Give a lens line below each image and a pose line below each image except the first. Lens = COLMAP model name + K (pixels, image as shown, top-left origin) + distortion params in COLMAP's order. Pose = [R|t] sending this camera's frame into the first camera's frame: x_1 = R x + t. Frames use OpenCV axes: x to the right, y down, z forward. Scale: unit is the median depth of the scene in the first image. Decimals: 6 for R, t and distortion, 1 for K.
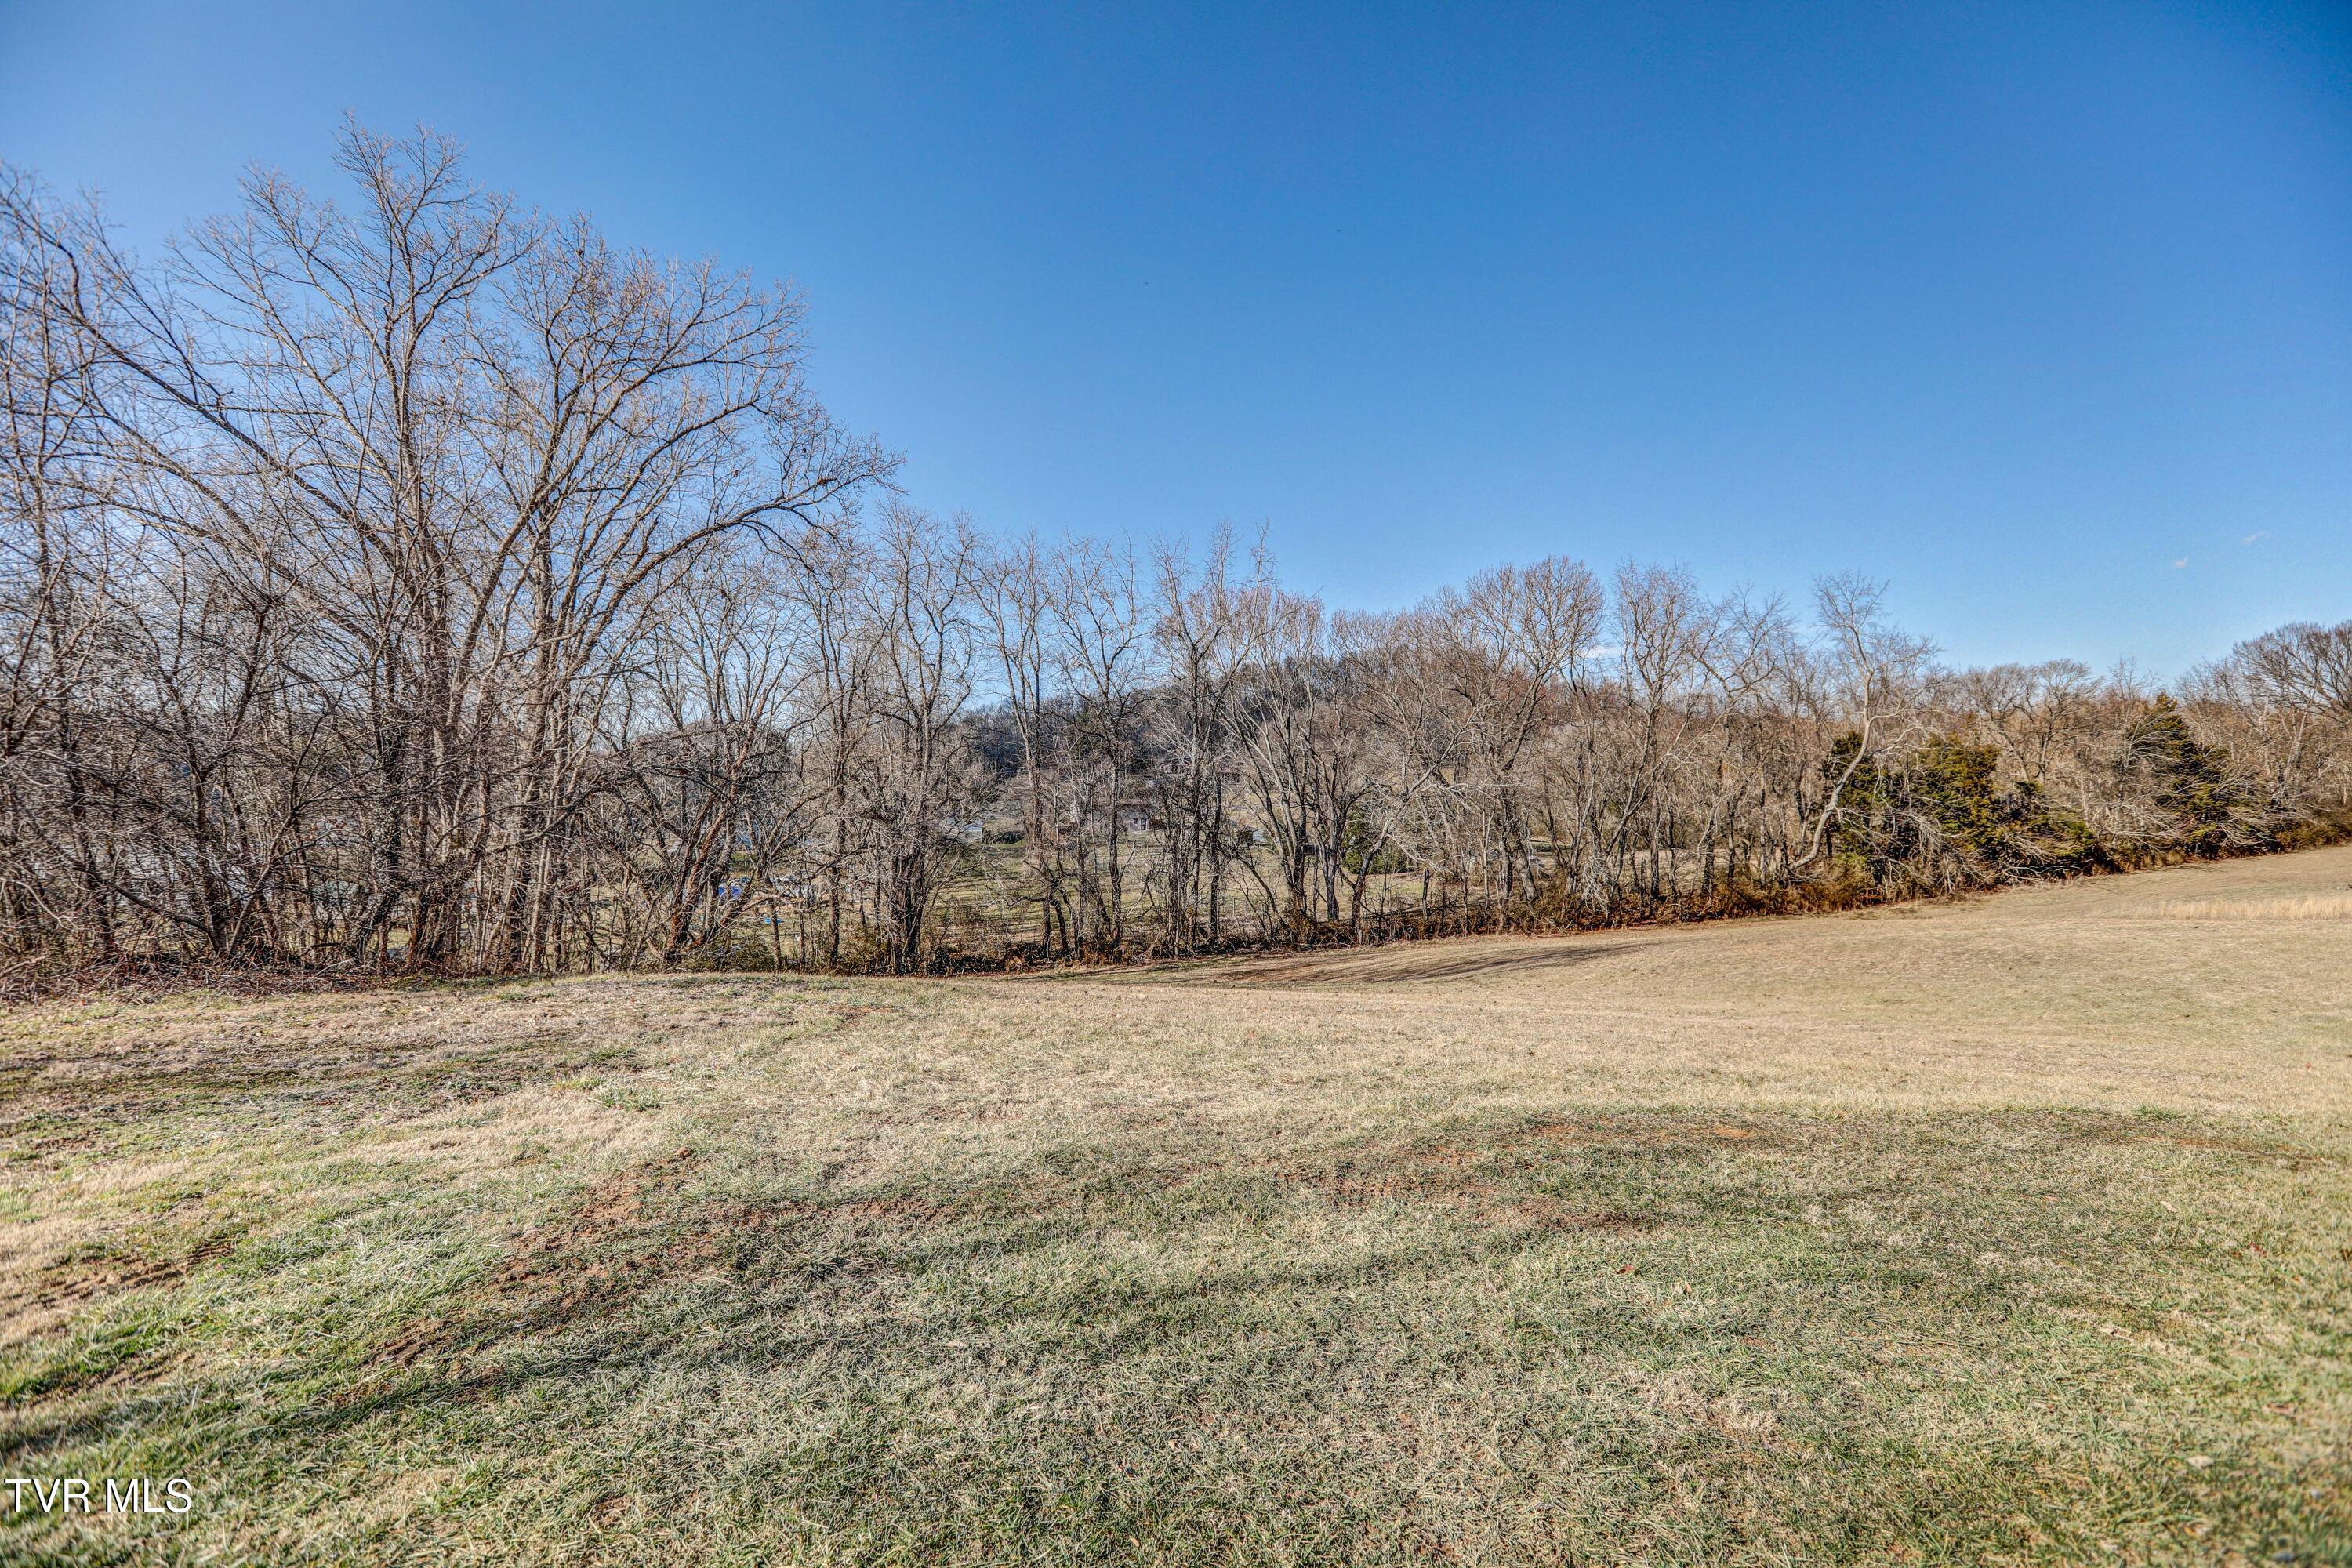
lens RADIAL K [[1093.4, 0, 1176.0], [0, 1093.4, 784.0], [0, 0, 1]] dist [-0.000220, 0.000164]
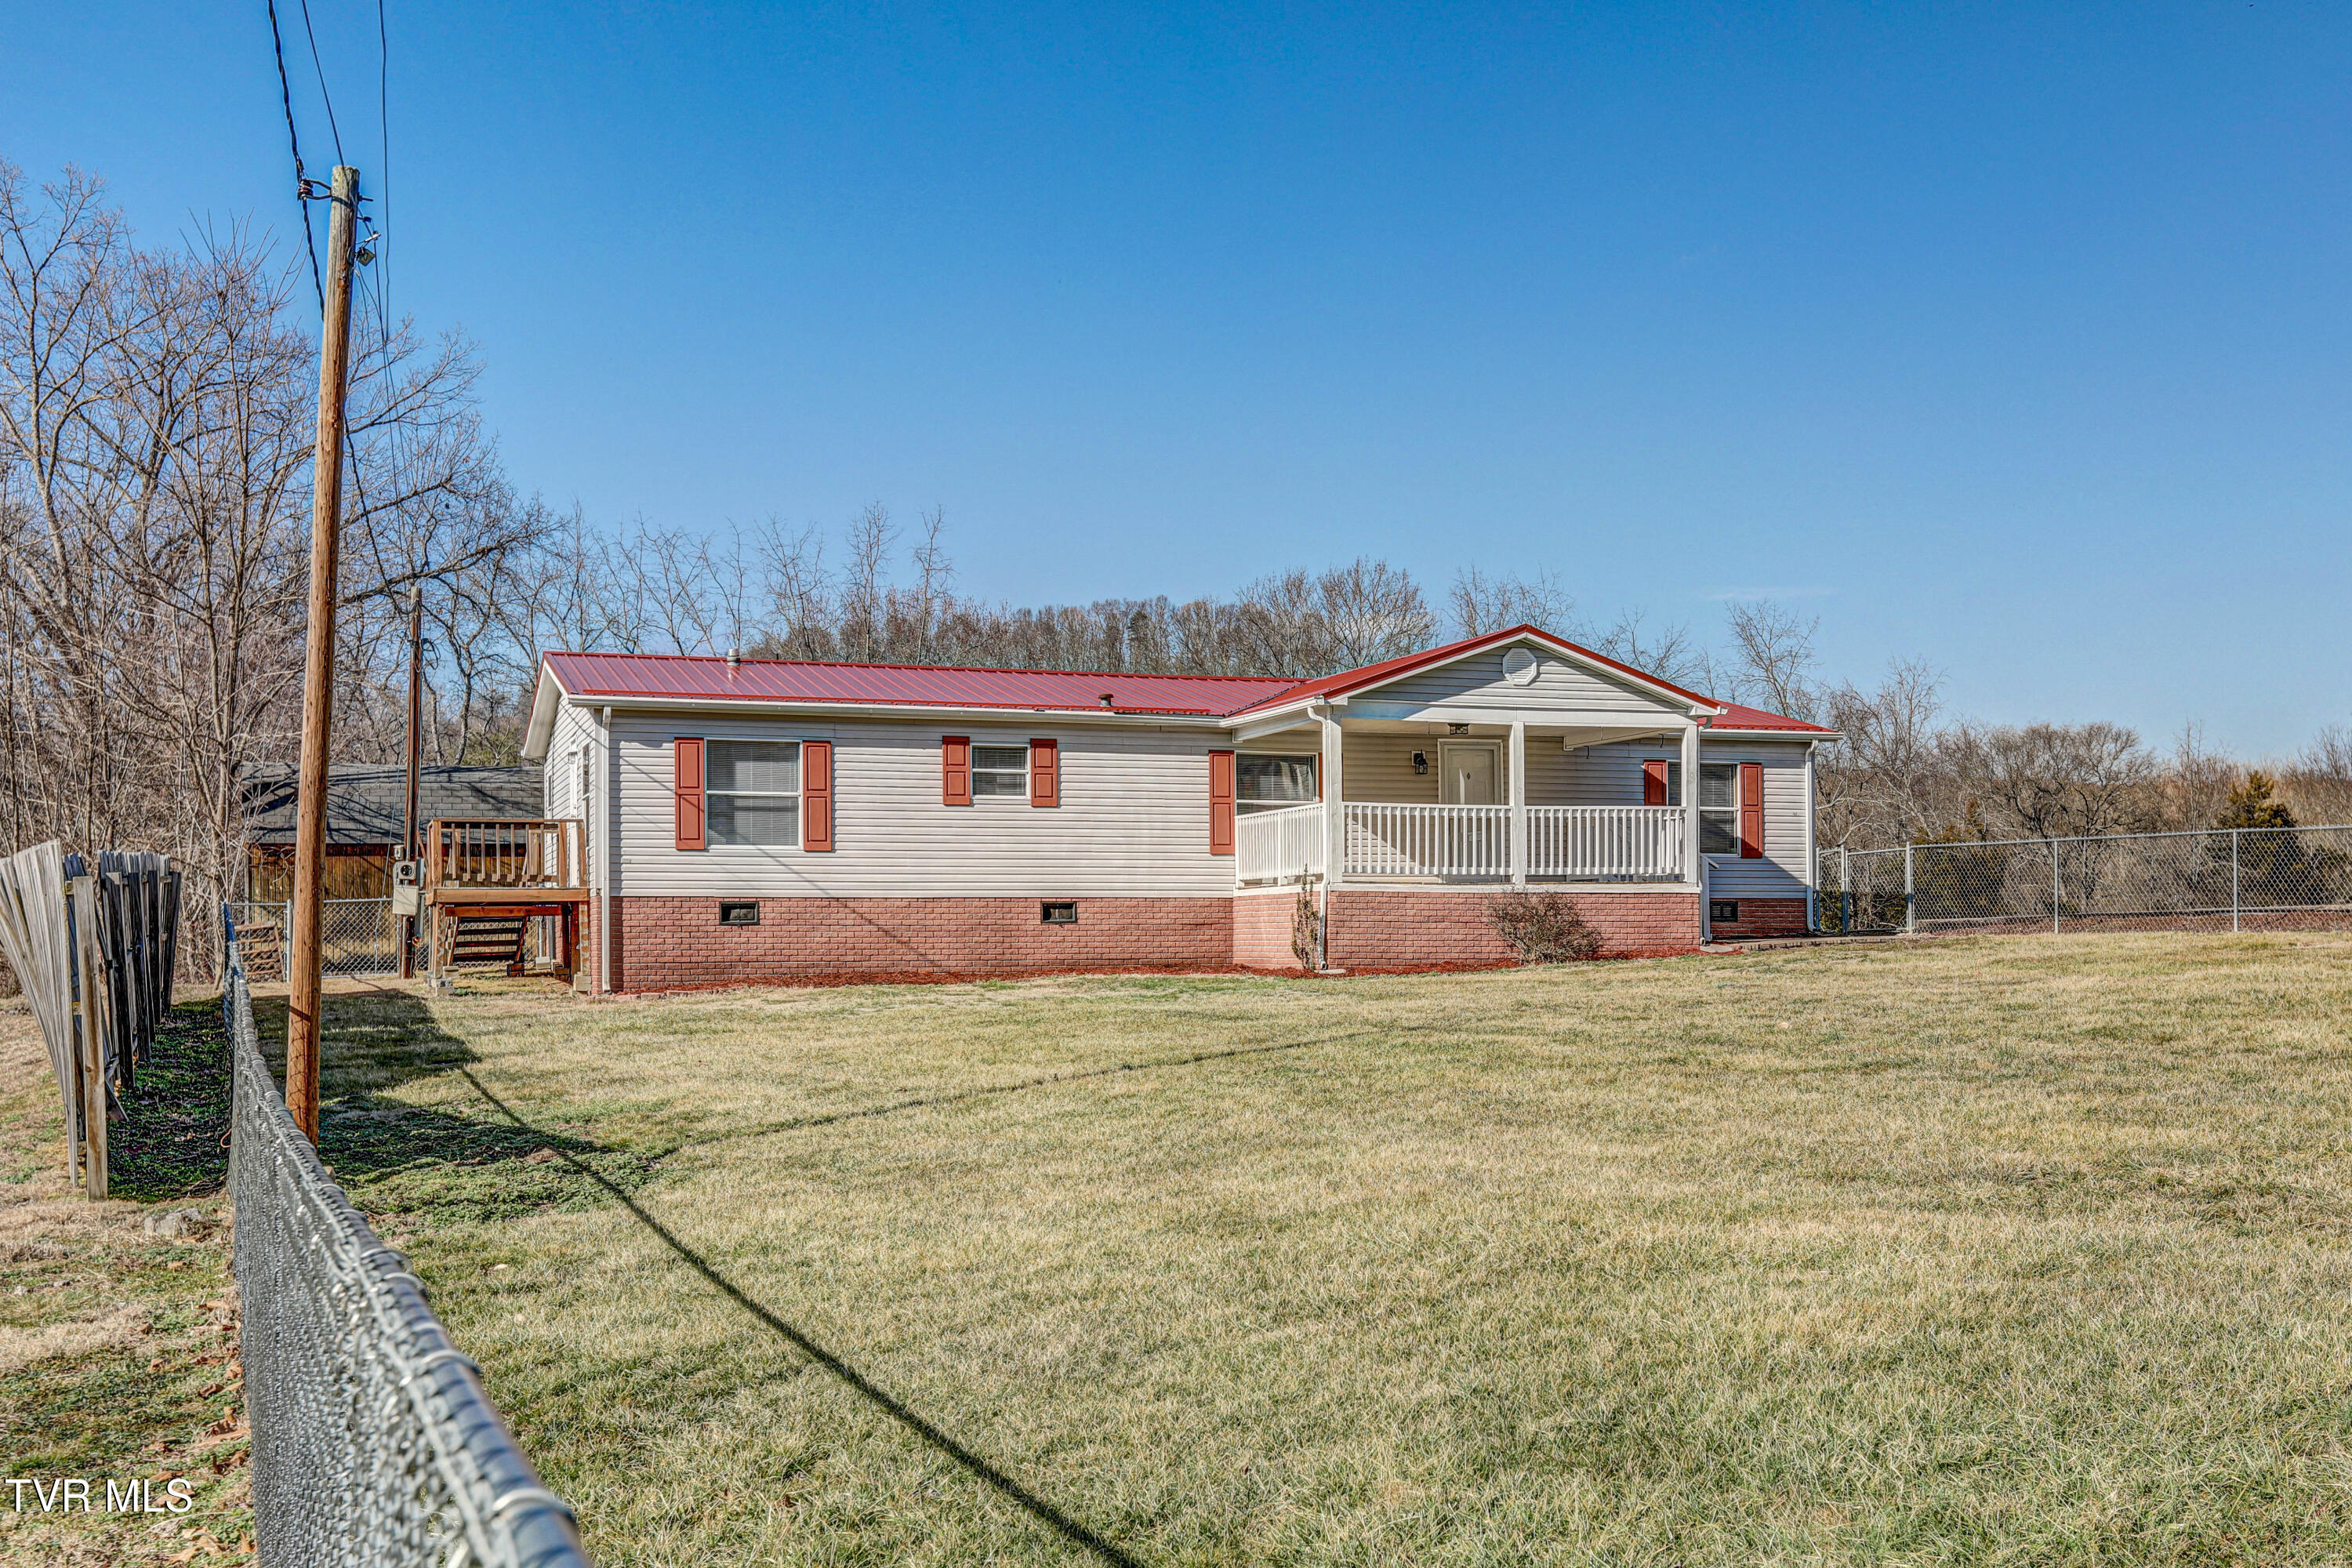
lens RADIAL K [[2526.2, 0, 1176.0], [0, 2526.2, 784.0], [0, 0, 1]] dist [-0.008905, -0.006385]
pose [[0.975093, 0.010932, 0.221528, -0.116440], [0.000531, 0.998667, -0.051623, 0.005219], [-0.221797, 0.050455, 0.973787, -0.517103]]
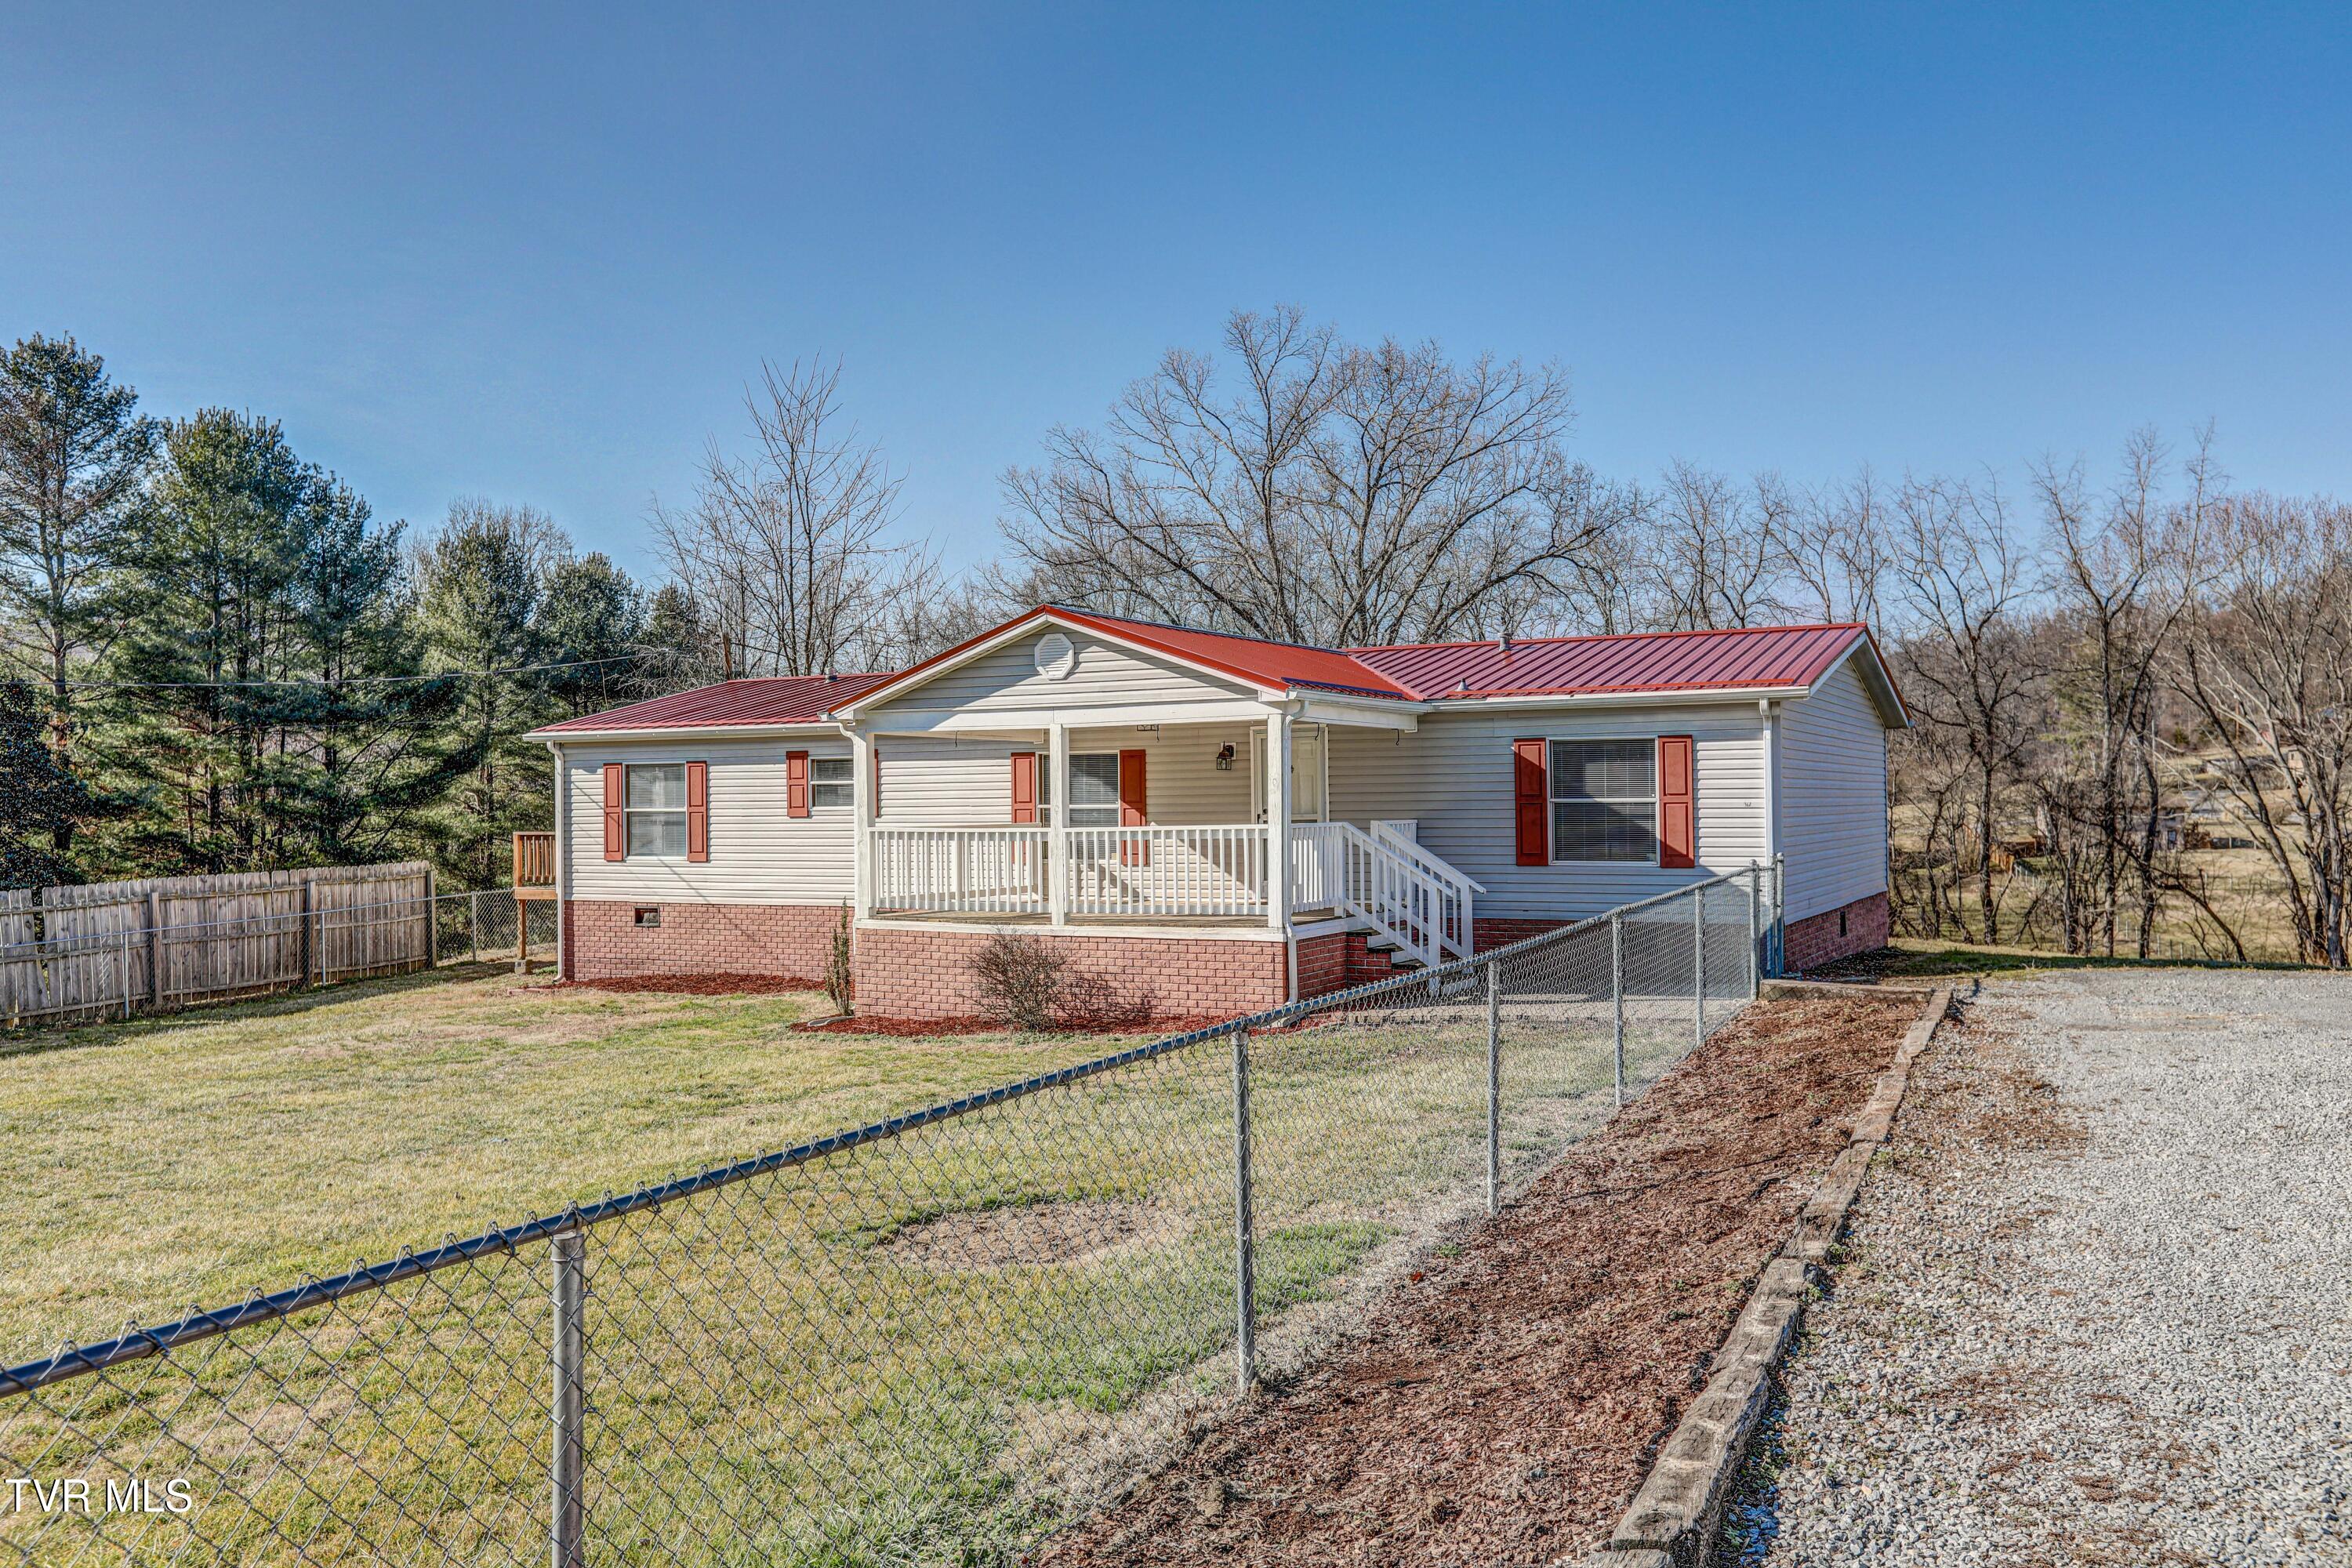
lens RADIAL K [[1775.2, 0, 1176.0], [0, 1775.2, 784.0], [0, 0, 1]] dist [-0.004099, -0.001189]
pose [[0.842194, -0.015659, -0.538947, 0.134360], [0.018107, 0.999836, -0.000755, -0.015039], [0.538870, -0.009123, 0.842340, -0.342879]]
